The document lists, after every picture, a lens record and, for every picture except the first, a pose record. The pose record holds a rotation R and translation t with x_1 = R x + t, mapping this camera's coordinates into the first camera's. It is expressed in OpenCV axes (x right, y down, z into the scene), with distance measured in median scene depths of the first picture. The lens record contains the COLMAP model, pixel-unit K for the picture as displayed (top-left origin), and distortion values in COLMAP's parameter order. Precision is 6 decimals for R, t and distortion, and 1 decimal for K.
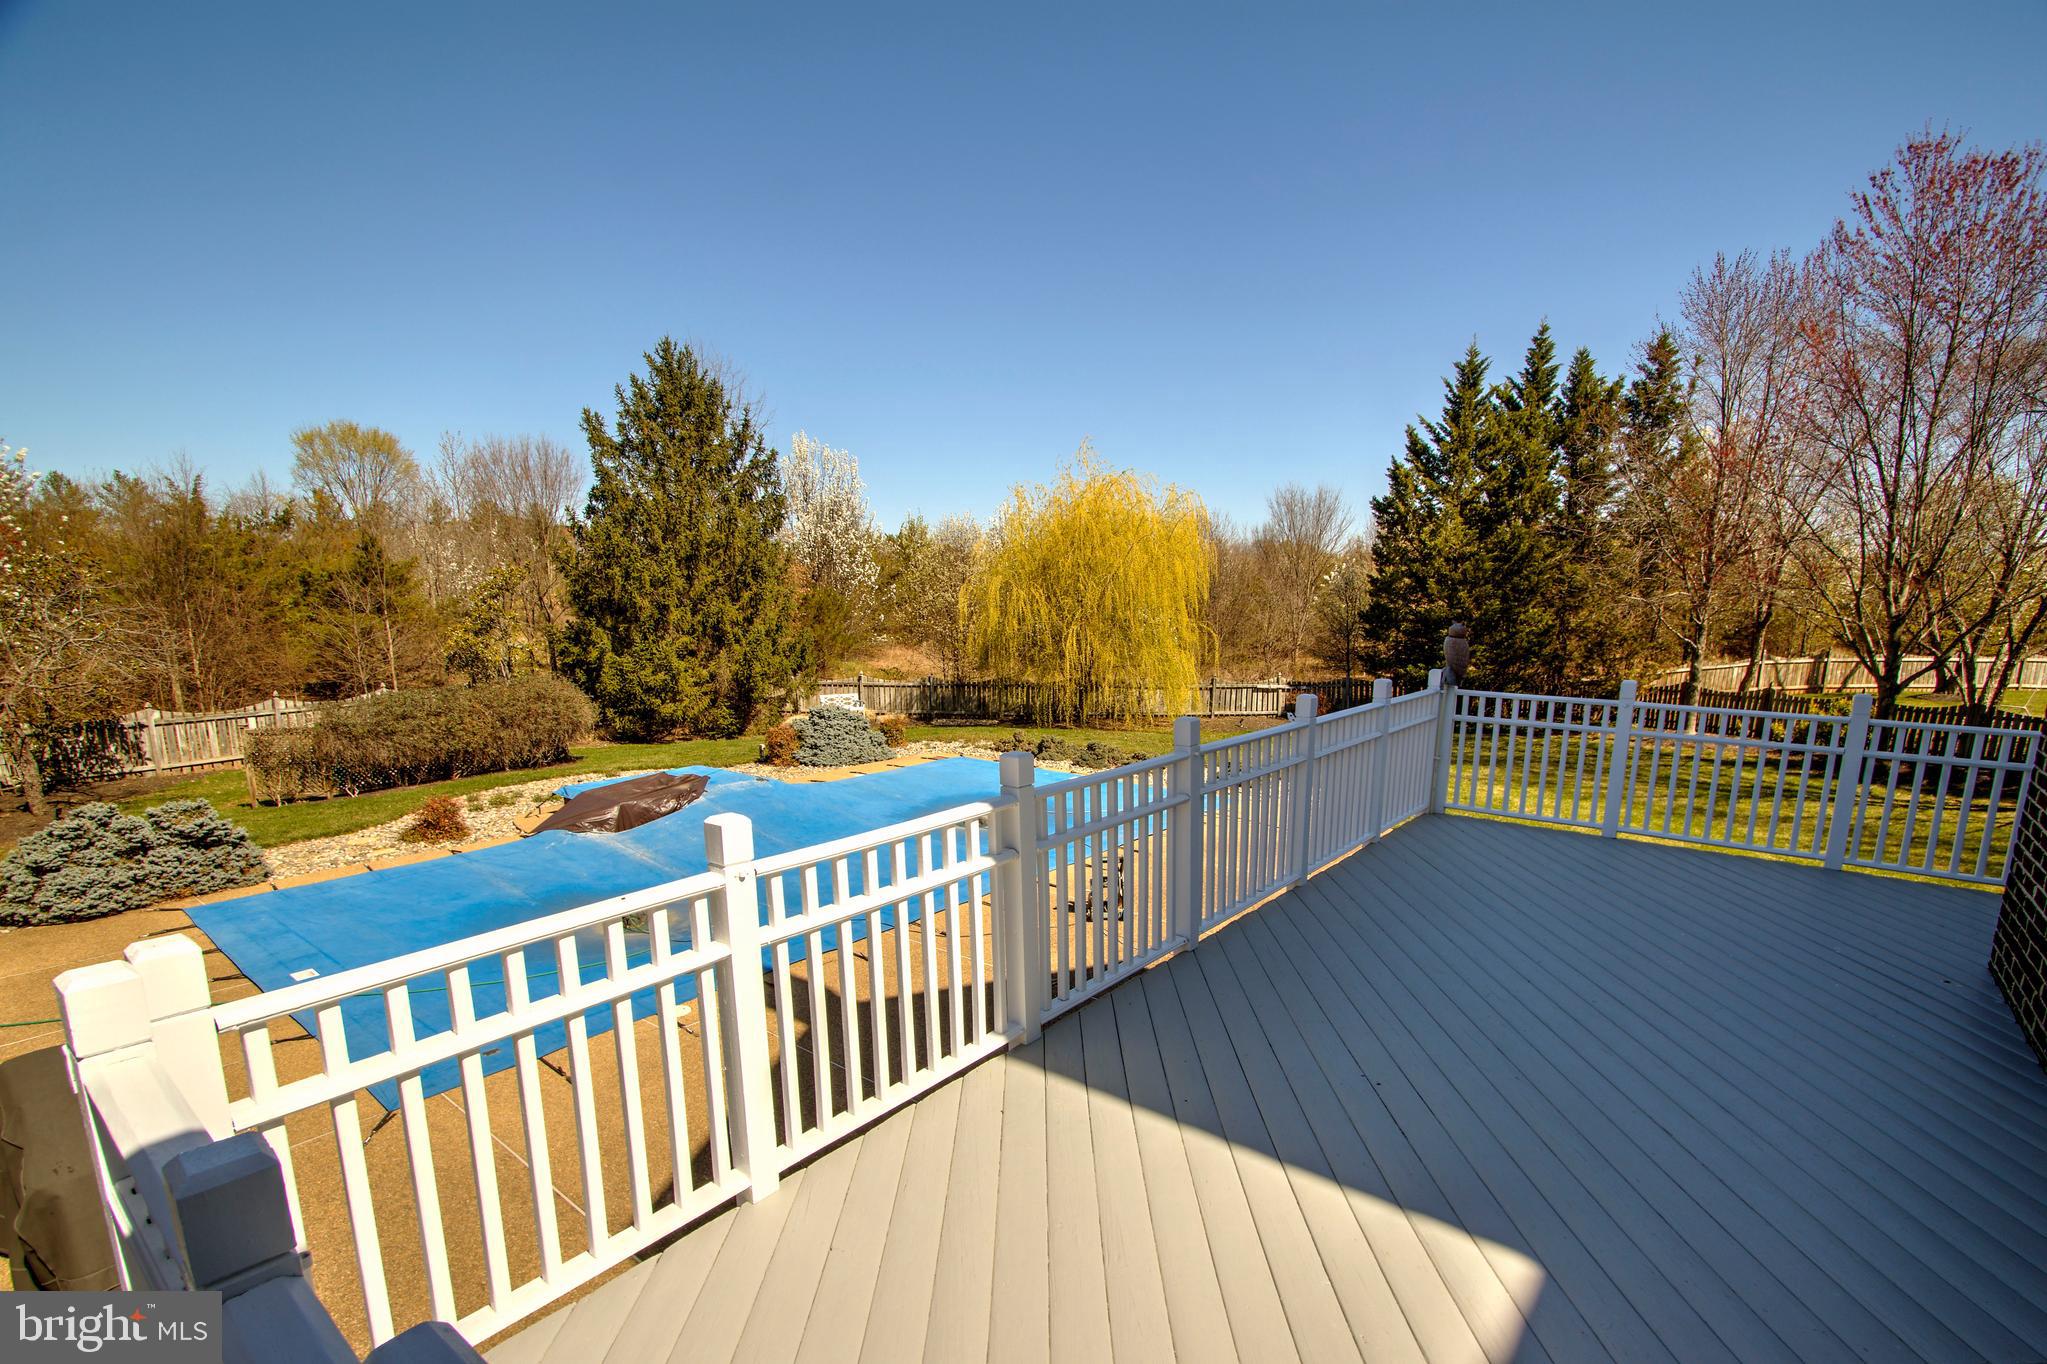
lens RADIAL K [[982.1, 0, 1023.5], [0, 982.1, 682.0], [0, 0, 1]] dist [-0.000924, -0.000363]
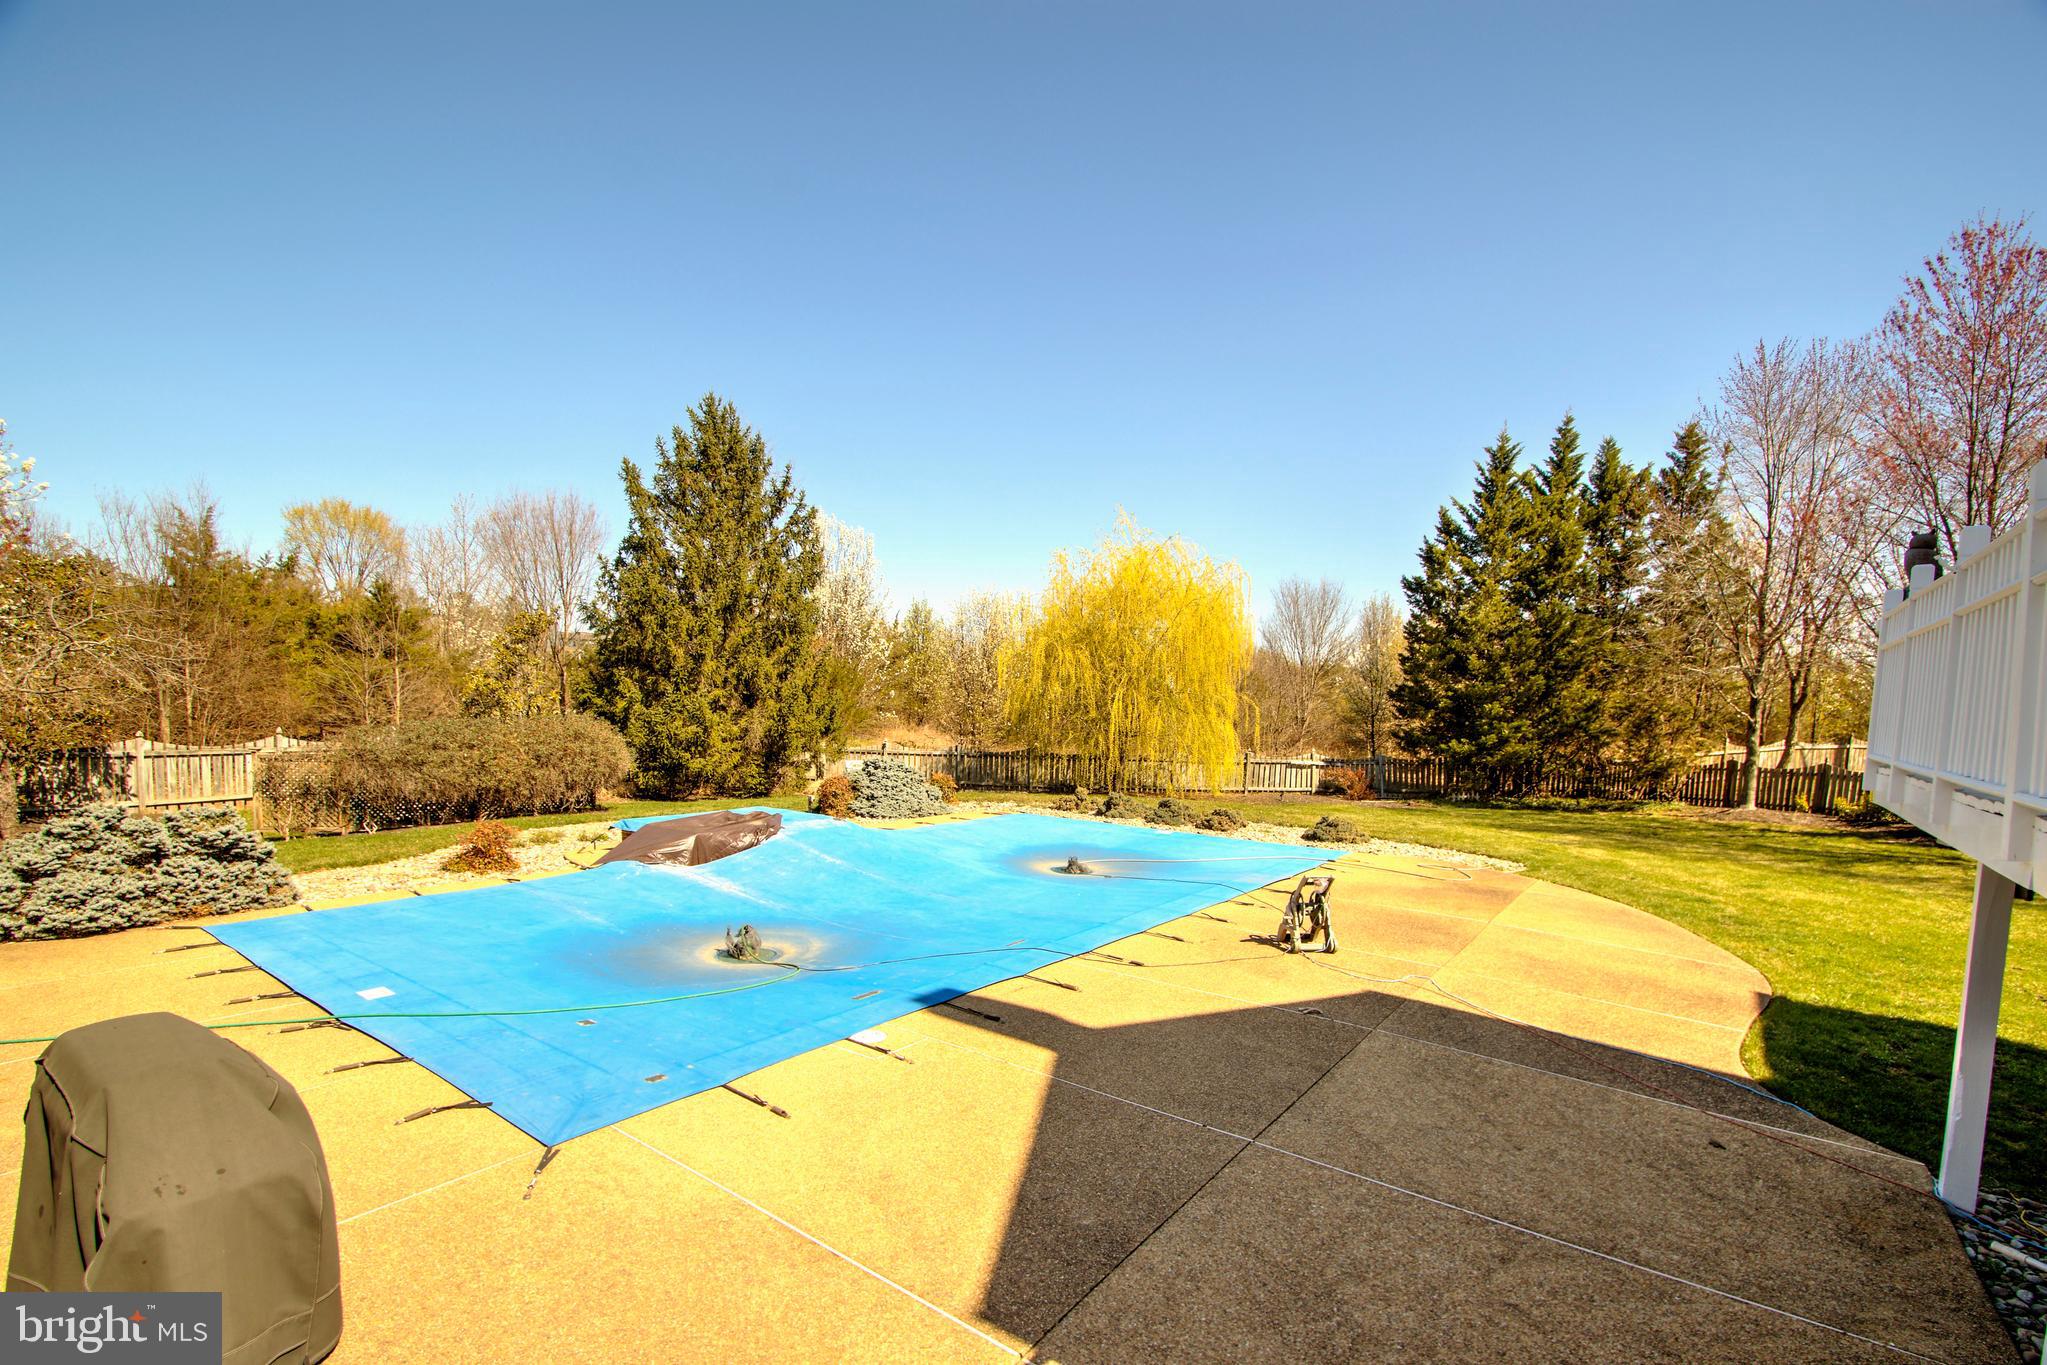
lens RADIAL K [[952.8, 0, 1023.5], [0, 952.8, 682.5], [0, 0, 1]] dist [-0.003476, -0.000136]
pose [[0.998628, 0.026987, 0.044868, -0.091034], [-0.021846, 0.993540, -0.111363, 0.044767], [-0.047584, 0.110230, 0.992766, 0.064936]]
